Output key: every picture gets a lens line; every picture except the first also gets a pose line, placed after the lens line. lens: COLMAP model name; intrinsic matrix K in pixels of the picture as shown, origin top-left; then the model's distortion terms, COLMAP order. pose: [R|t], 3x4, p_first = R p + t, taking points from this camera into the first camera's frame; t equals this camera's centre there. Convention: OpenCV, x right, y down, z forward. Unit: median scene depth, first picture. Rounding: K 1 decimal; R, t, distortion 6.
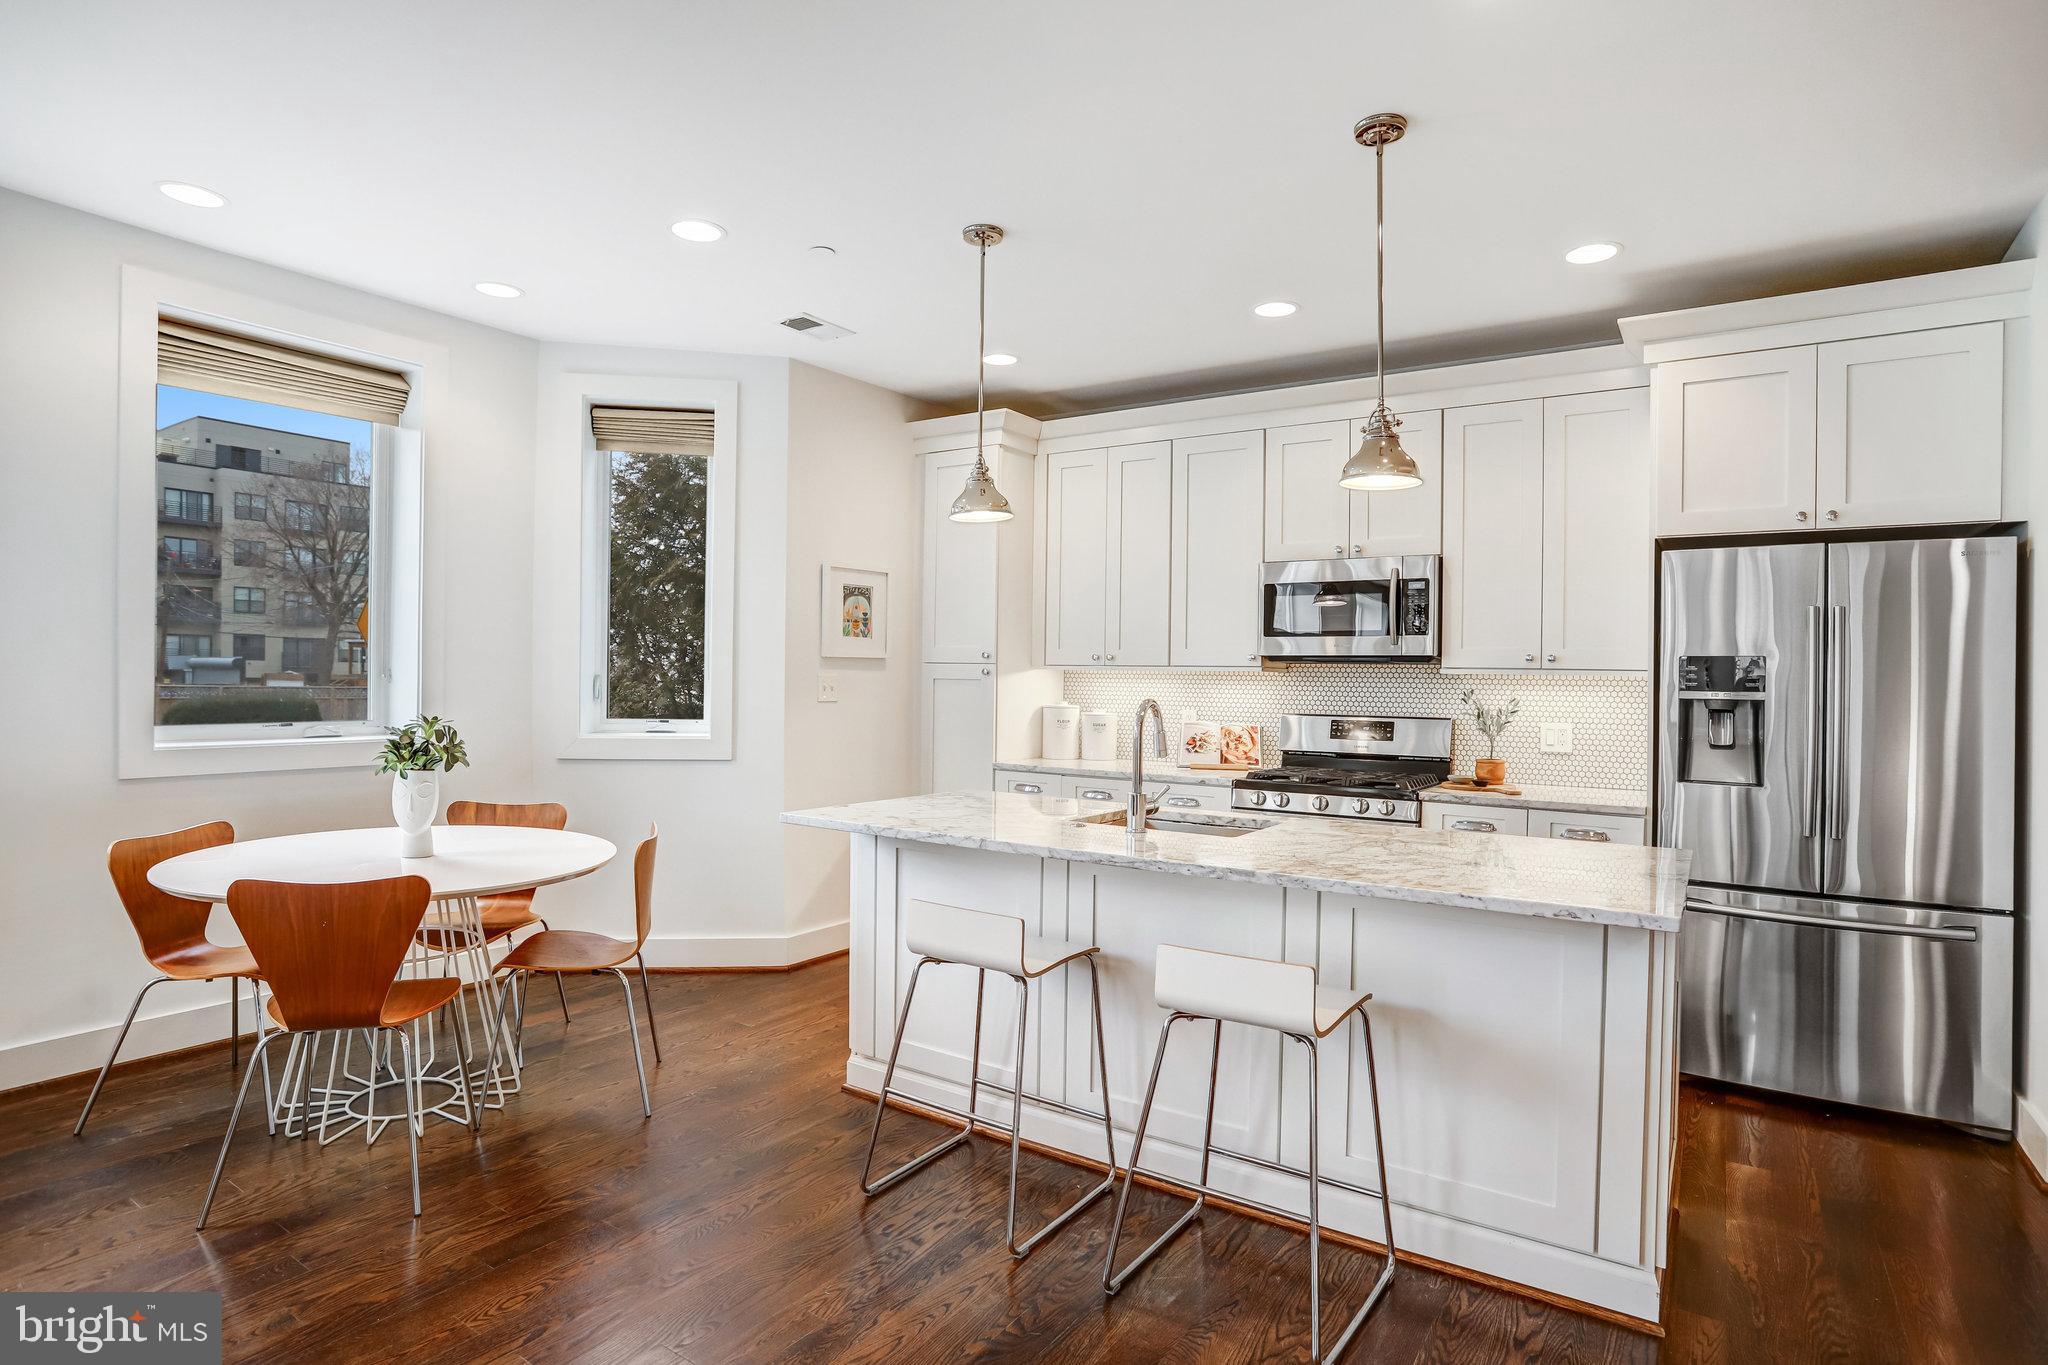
lens RADIAL K [[1057.8, 0, 1026.4], [0, 1057.8, 675.5], [0, 0, 1]] dist [-0.062545, 0.022237]
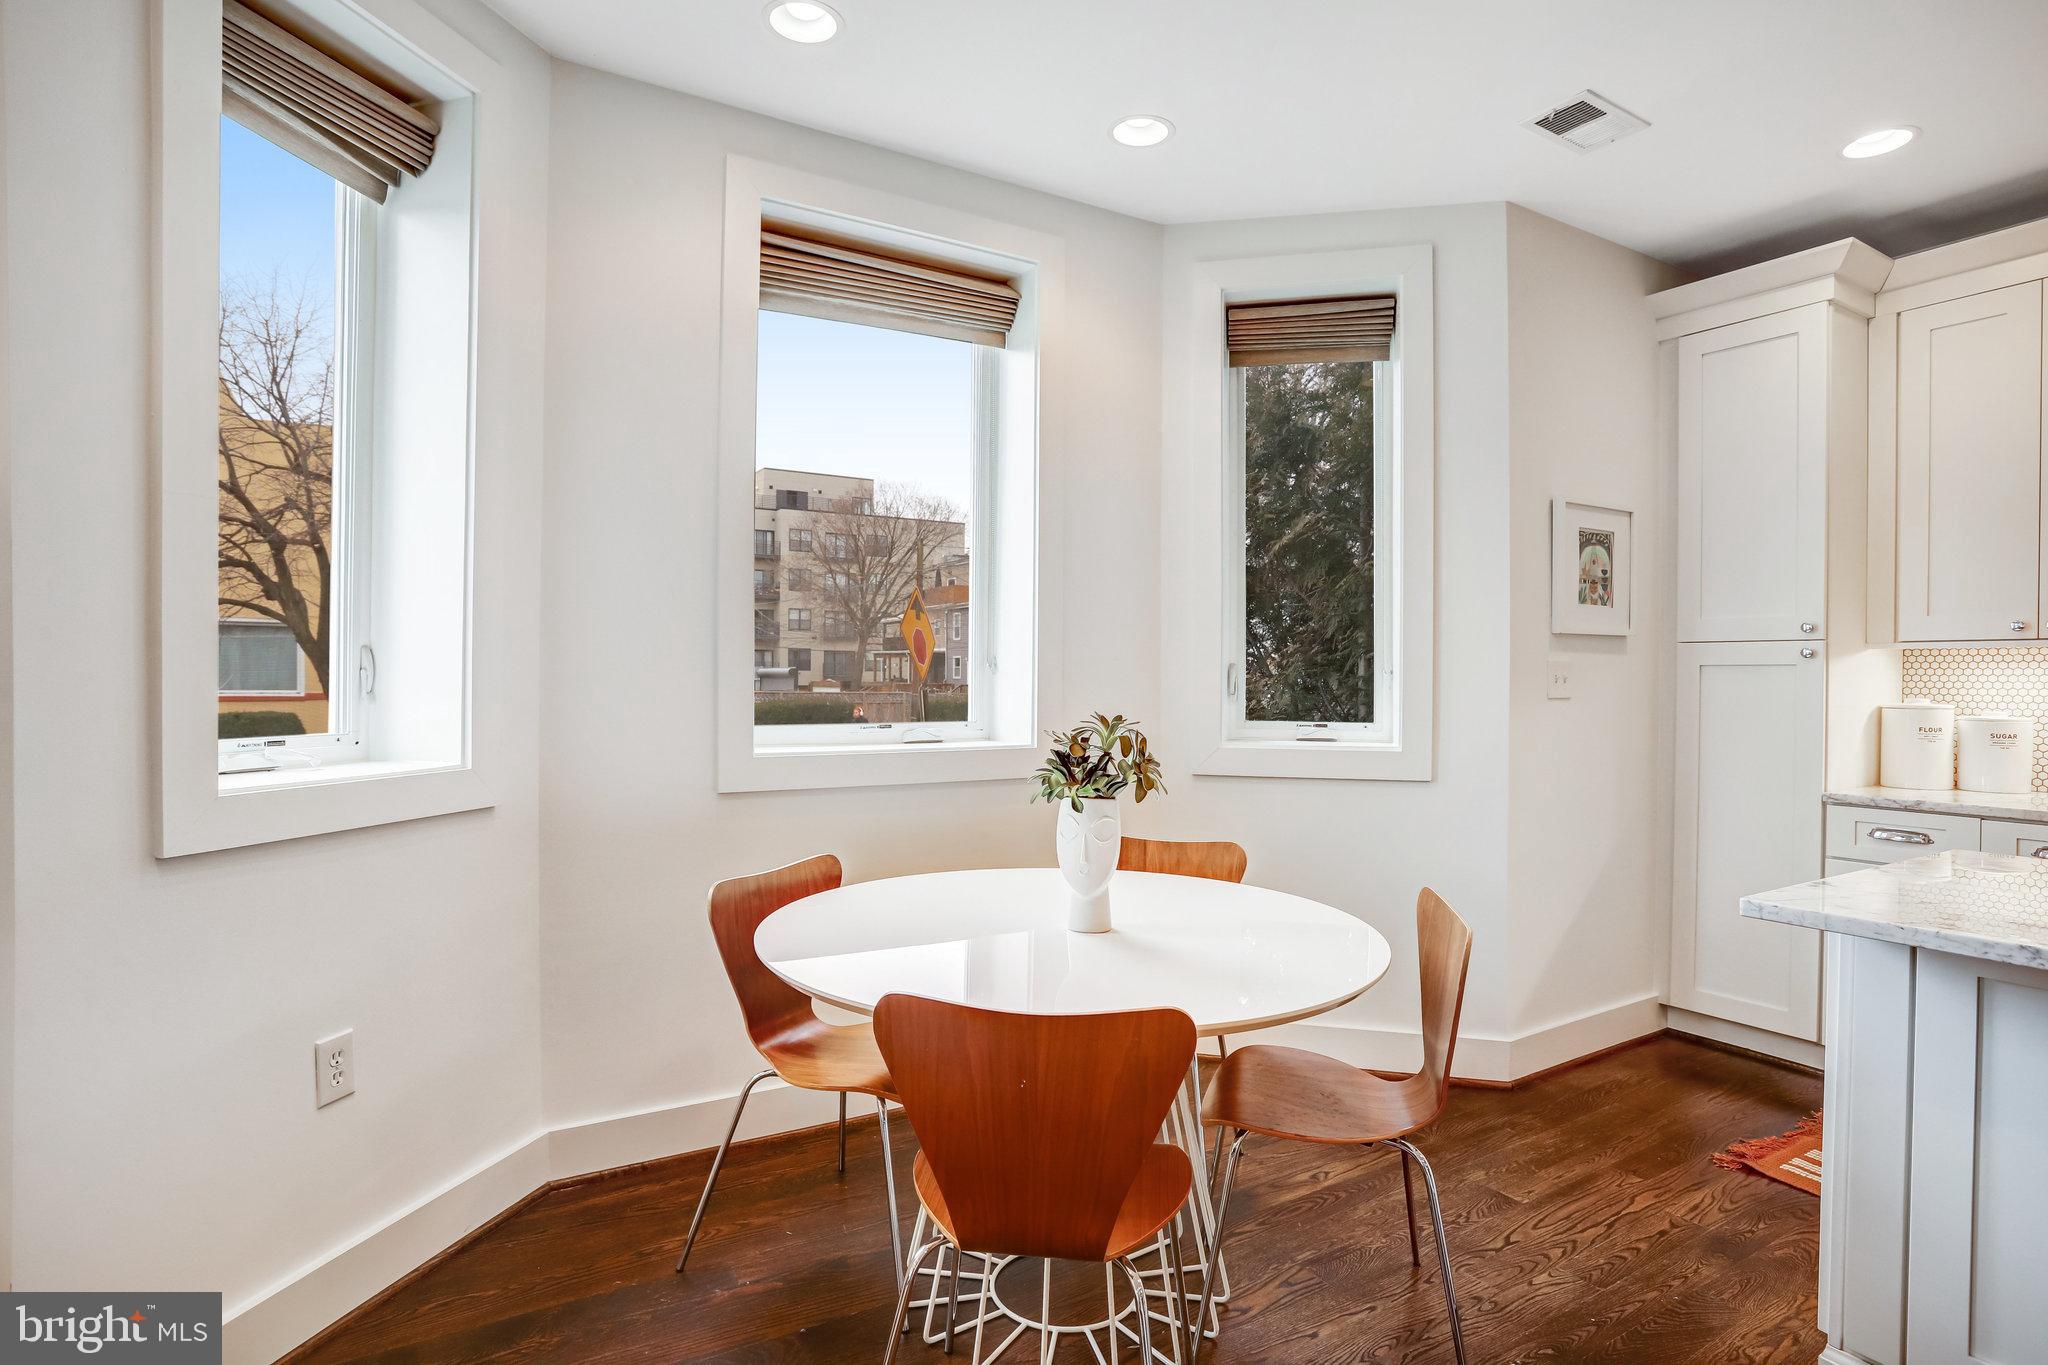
lens RADIAL K [[1057.8, 0, 1030.9], [0, 1057.8, 672.0], [0, 0, 1]] dist [-0.062545, 0.022237]
pose [[0.908096, -0.010336, -0.418635, -0.249953], [0.007315, 0.999934, -0.008820, 0.012486], [0.418698, 0.004947, 0.908112, 0.274688]]
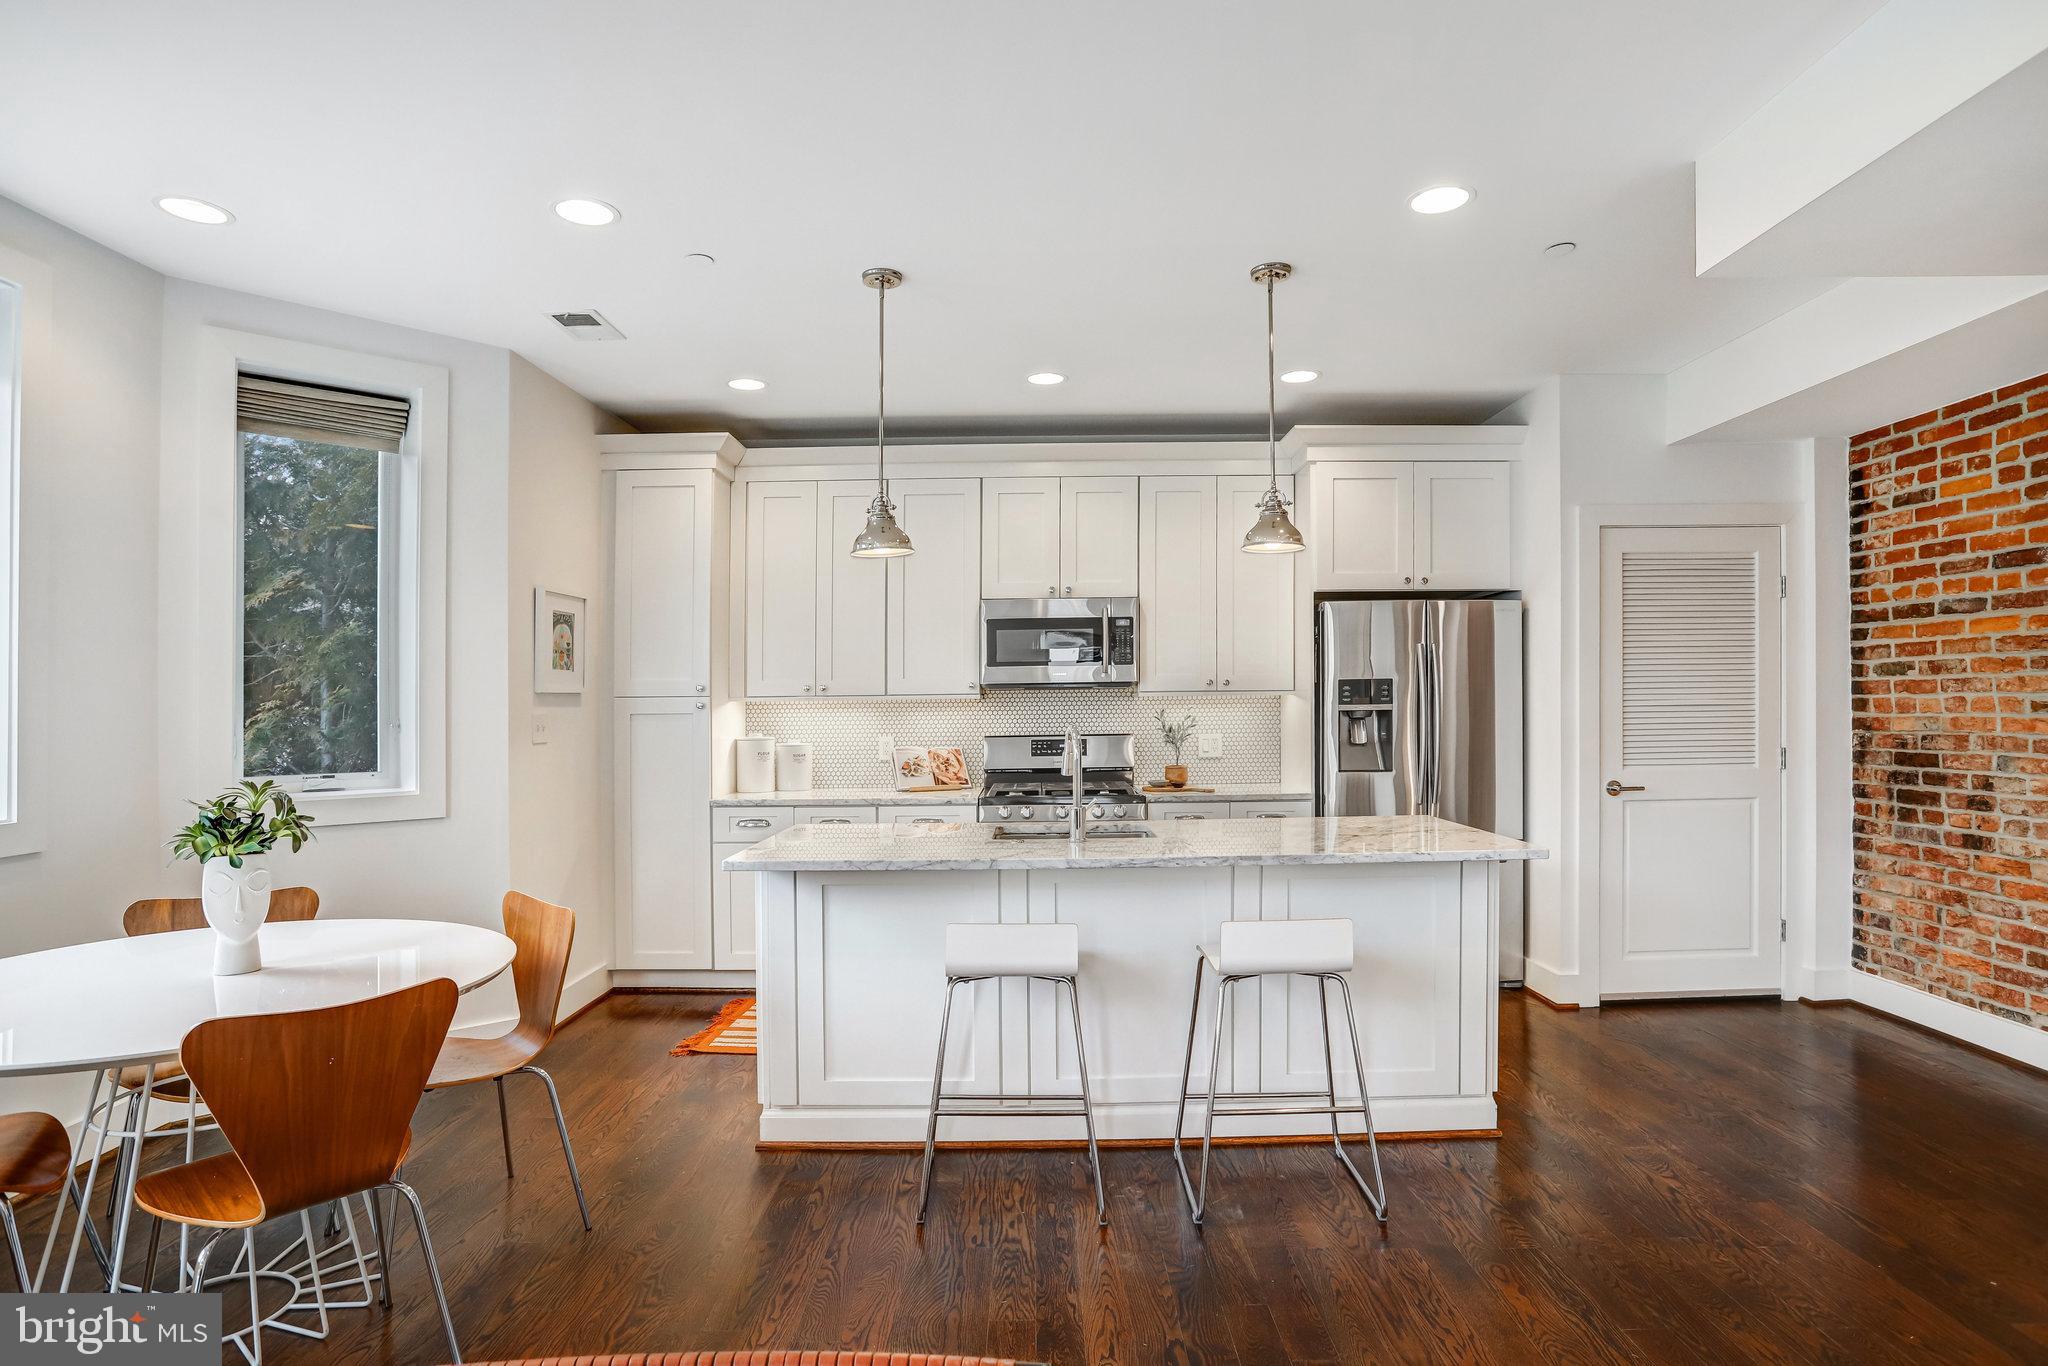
lens RADIAL K [[1057.8, 0, 1024.7], [0, 1057.8, 695.5], [0, 0, 1]] dist [-0.062545, 0.022237]
pose [[0.834041, -0.020140, 0.551335, -0.382011], [0.024193, 0.999707, -0.000079, -0.006365], [-0.551172, 0.013405, 0.834284, 0.057102]]
